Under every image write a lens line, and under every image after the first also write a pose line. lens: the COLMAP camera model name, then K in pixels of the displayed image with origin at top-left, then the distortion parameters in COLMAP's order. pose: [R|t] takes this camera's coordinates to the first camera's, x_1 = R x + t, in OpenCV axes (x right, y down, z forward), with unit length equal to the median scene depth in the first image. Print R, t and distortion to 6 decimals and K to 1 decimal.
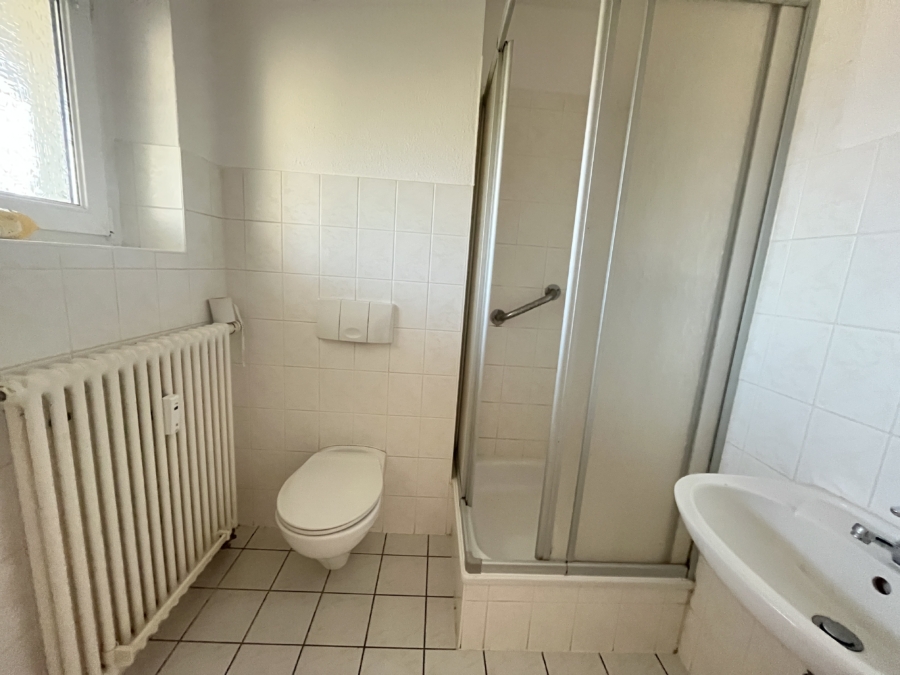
lens RADIAL K [[364.7, 0, 450.0], [0, 364.7, 336.9], [0, 0, 1]] dist [-0.000178, -0.000098]
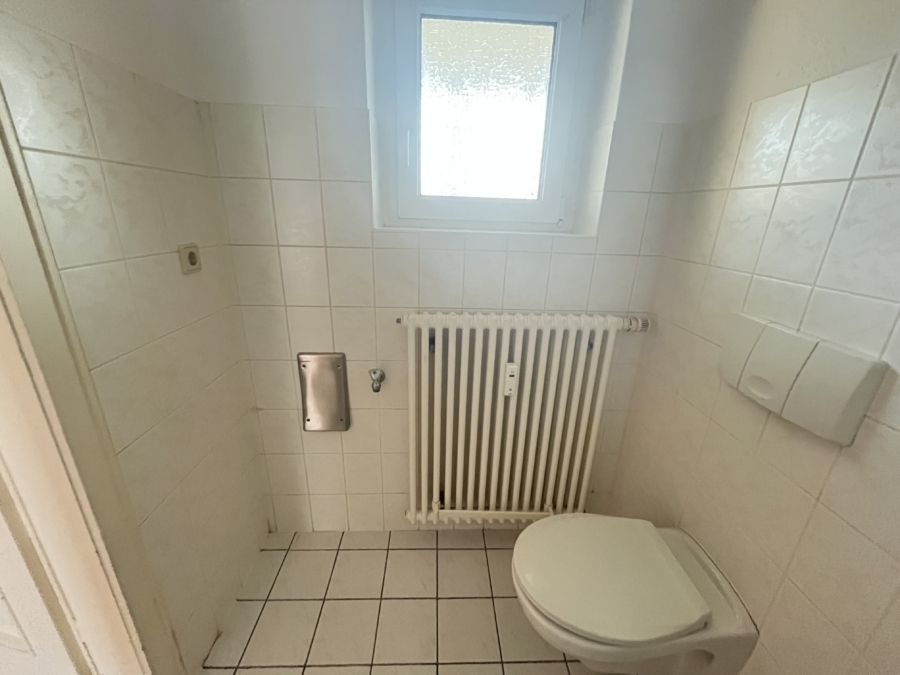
lens RADIAL K [[364.7, 0, 450.0], [0, 364.7, 336.2], [0, 0, 1]] dist [-0.000178, -0.000098]
pose [[0.004831, 0.255923, -0.966685, 0.231276], [-0.211628, 0.945062, 0.249141, -0.118645], [0.977338, 0.203375, 0.058726, 0.516176]]
